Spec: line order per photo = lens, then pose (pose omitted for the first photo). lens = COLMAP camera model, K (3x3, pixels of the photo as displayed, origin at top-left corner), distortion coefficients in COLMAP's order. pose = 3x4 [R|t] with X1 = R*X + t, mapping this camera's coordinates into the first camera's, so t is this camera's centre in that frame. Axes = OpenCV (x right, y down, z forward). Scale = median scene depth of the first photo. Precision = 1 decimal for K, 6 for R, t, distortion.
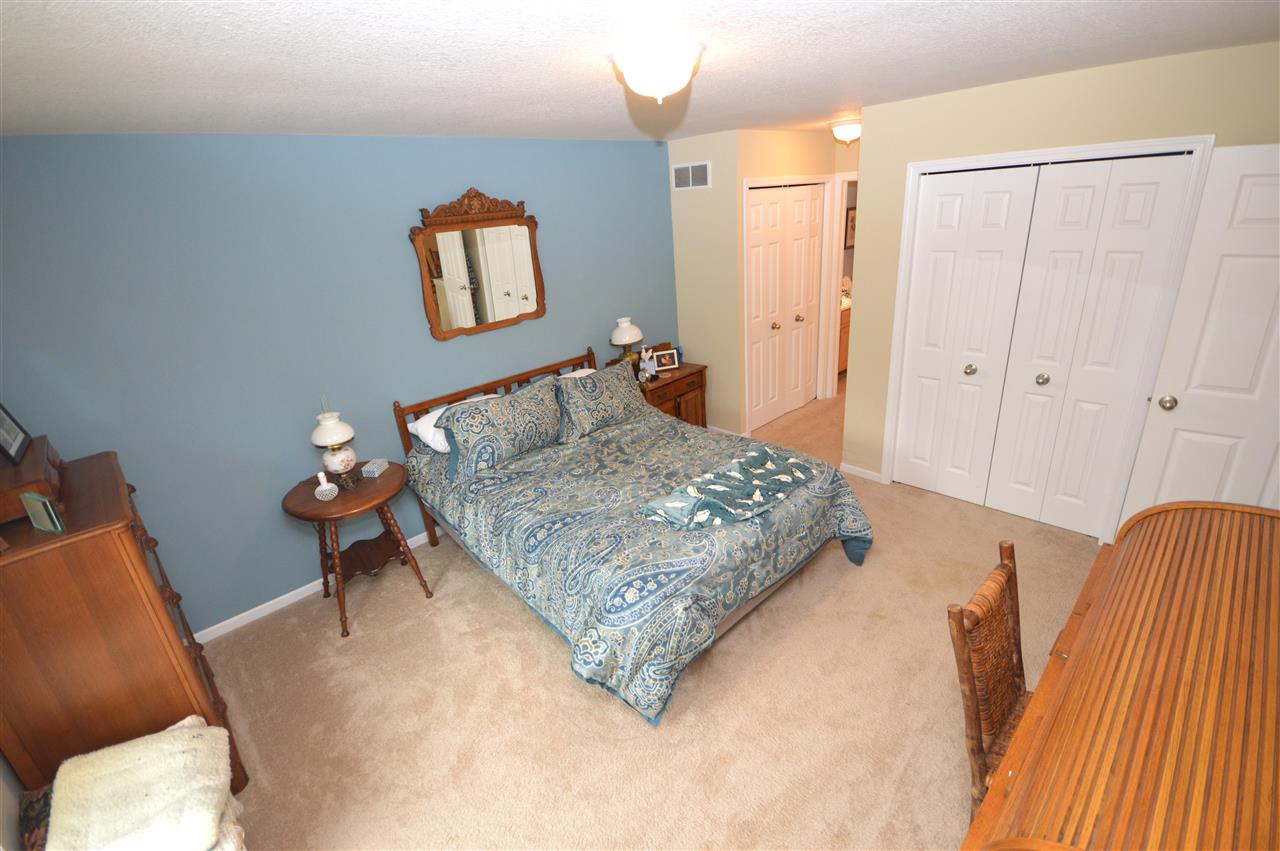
lens RADIAL K [[571.8, 0, 645.1], [0, 571.8, 423.0], [0, 0, 1]] dist [0.015410, -0.016666]
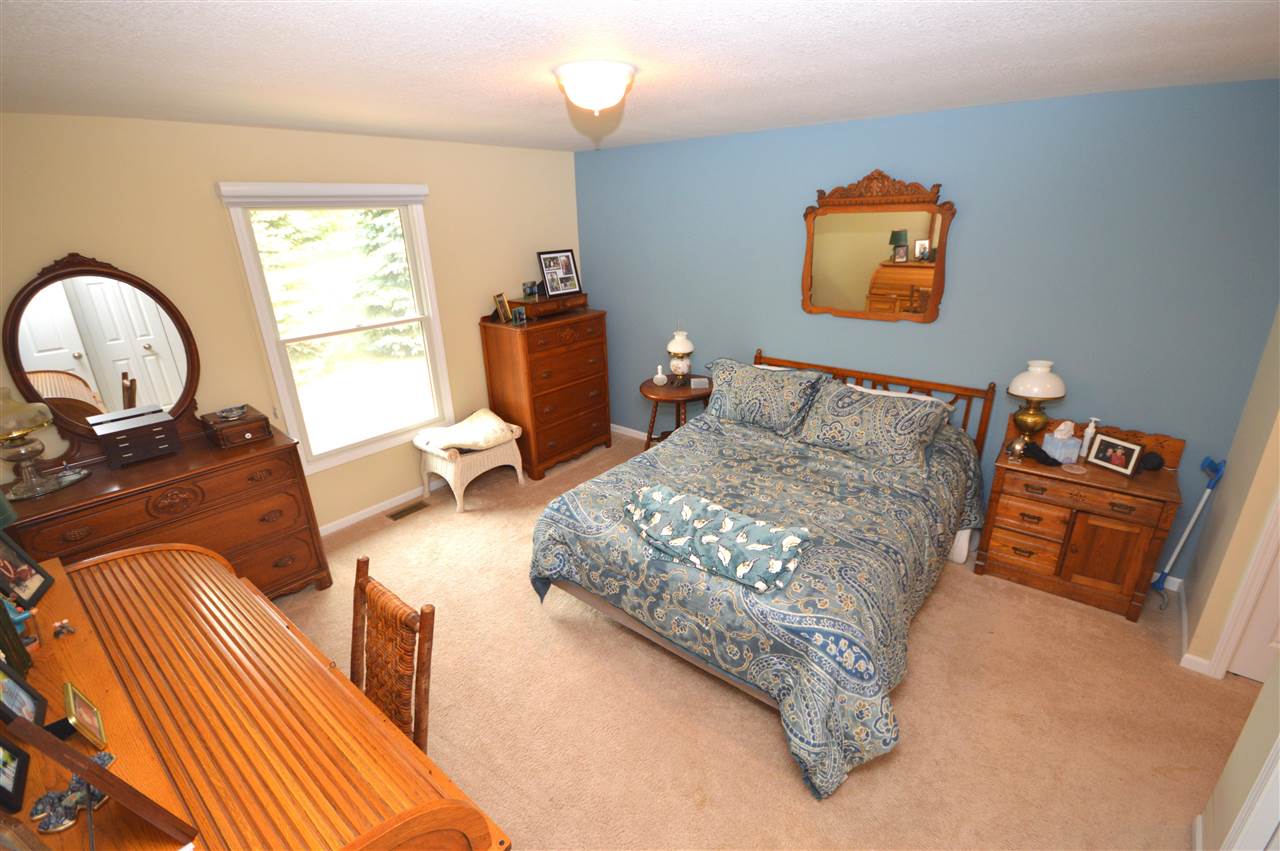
lens RADIAL K [[571.8, 0, 645.1], [0, 571.8, 423.0], [0, 0, 1]] dist [0.015410, -0.016666]
pose [[0.121633, 0.414796, -0.901748, 0.708890], [-0.347890, 0.868679, 0.352659, -0.250574], [0.929612, 0.270814, 0.249964, 0.525547]]
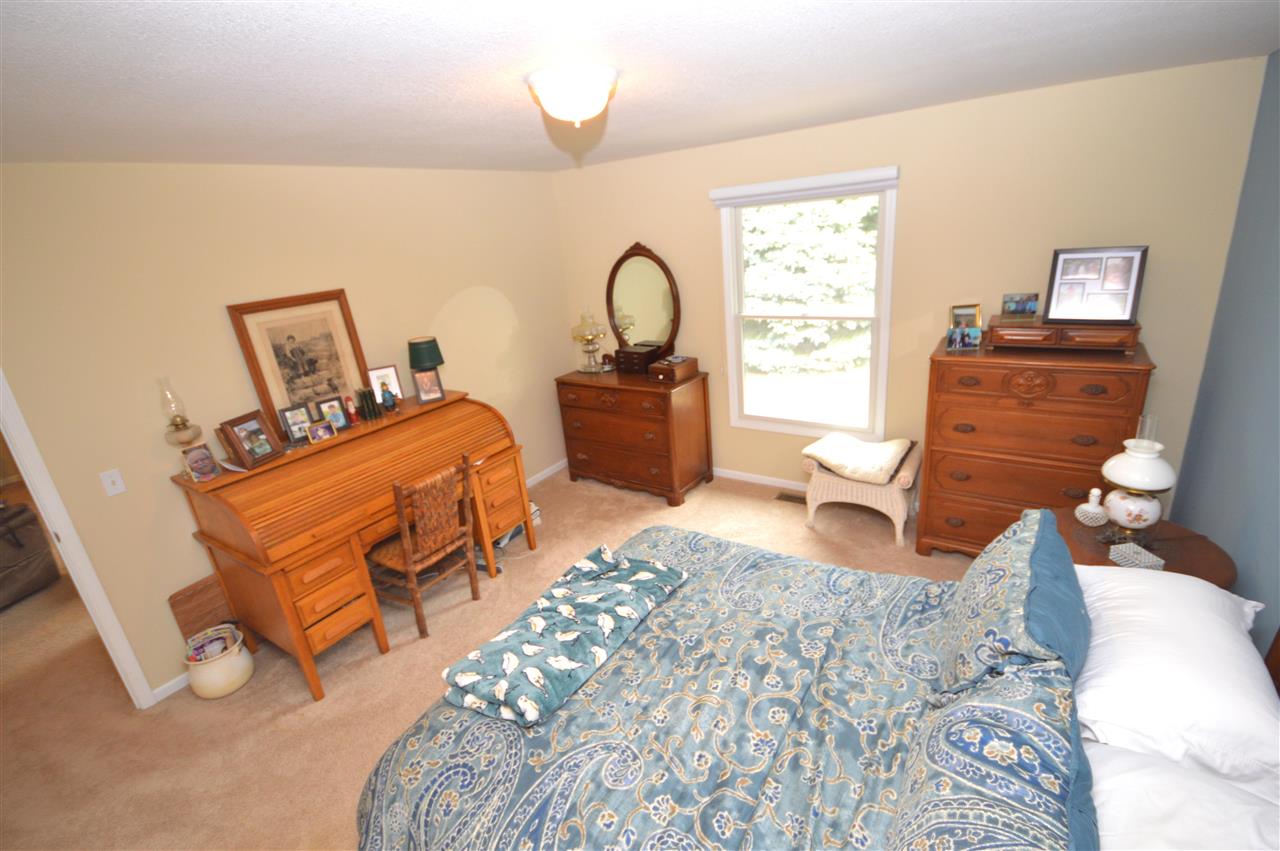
lens RADIAL K [[571.8, 0, 645.1], [0, 571.8, 423.0], [0, 0, 1]] dist [0.015410, -0.016666]
pose [[-0.964805, 0.220150, -0.143822, 0.091934], [0.073500, 0.750887, 0.656328, -0.442970], [0.252484, 0.622658, -0.740641, 1.138017]]
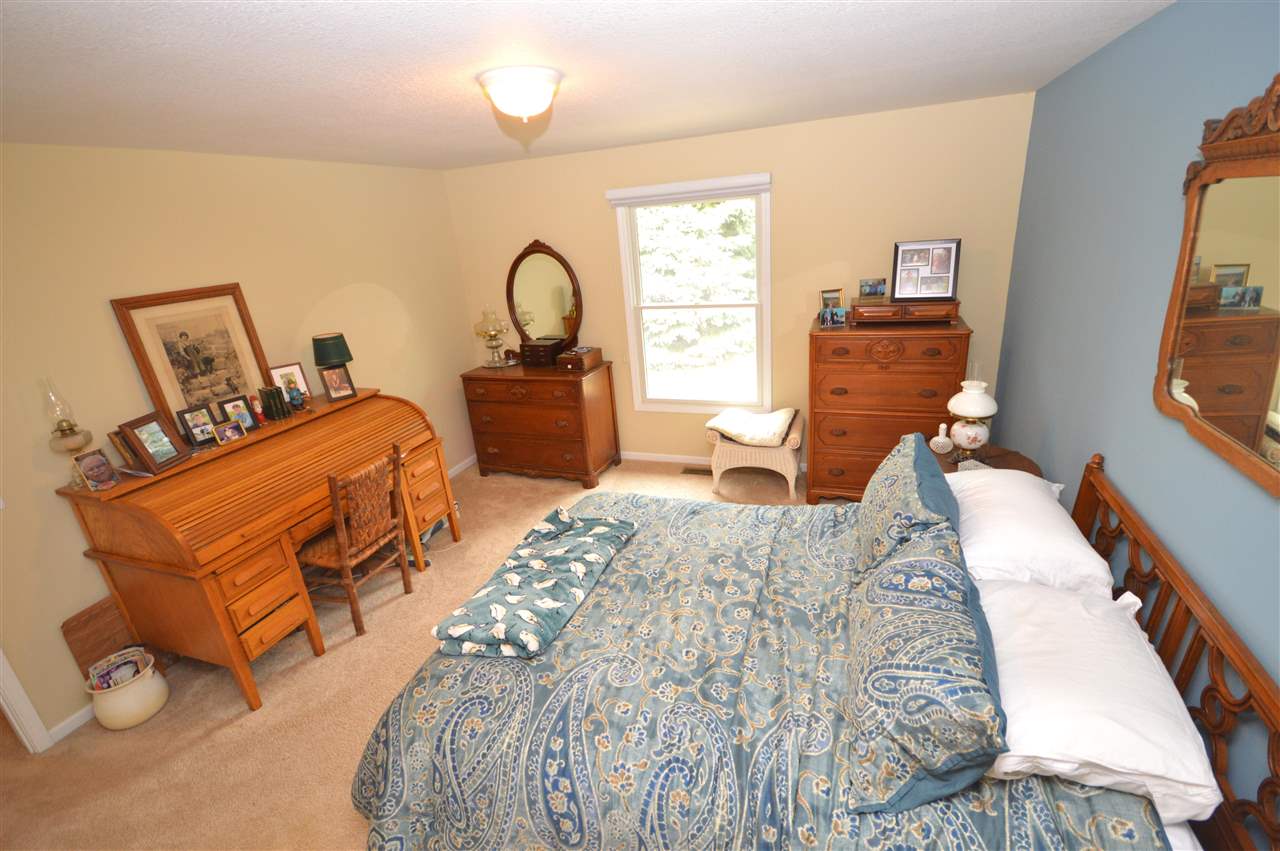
lens RADIAL K [[572.7, 0, 646.5], [0, 572.7, 422.7], [0, 0, 1]] dist [0.001510, -0.004787]
pose [[-0.889268, 0.280902, -0.360967, 0.206711], [-0.024397, 0.758938, 0.650706, -0.456565], [0.456736, 0.587458, -0.668046, 1.191016]]
